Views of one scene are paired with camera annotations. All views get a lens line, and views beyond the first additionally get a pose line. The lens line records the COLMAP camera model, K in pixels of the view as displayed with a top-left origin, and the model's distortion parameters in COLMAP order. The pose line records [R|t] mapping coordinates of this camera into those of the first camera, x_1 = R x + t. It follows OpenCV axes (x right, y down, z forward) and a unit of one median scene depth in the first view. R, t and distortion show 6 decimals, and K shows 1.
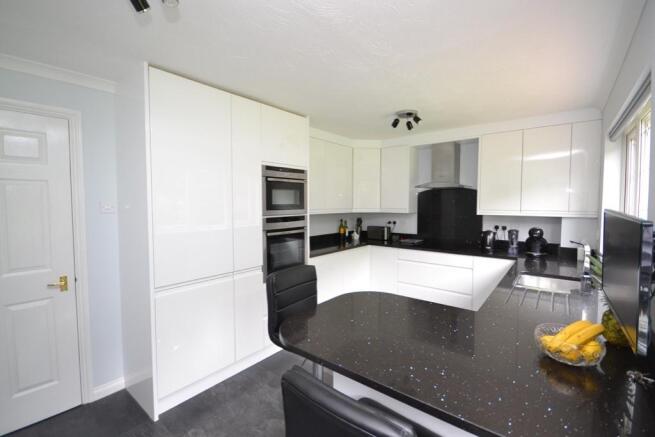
lens RADIAL K [[293.2, 0, 327.5], [0, 293.2, 218.5], [0, 0, 1]] dist [0.000069, 0.000063]
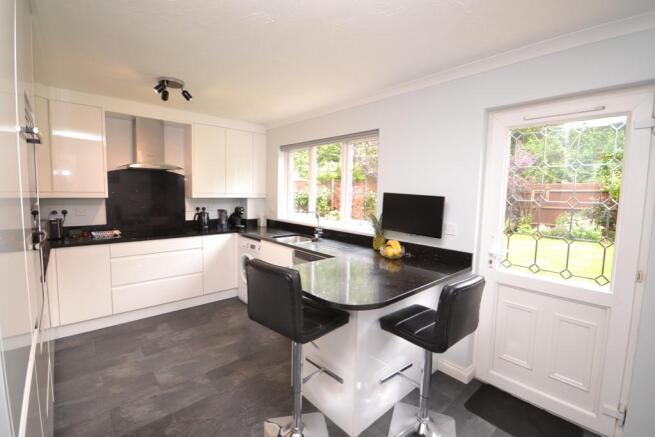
lens RADIAL K [[293.2, 0, 327.5], [0, 293.2, 218.5], [0, 0, 1]] dist [0.000069, 0.000063]
pose [[0.149692, -0.090443, 0.984587, -0.478045], [0.031745, 0.995734, 0.086641, -0.015178], [-0.988223, 0.018286, 0.151924, 0.361569]]
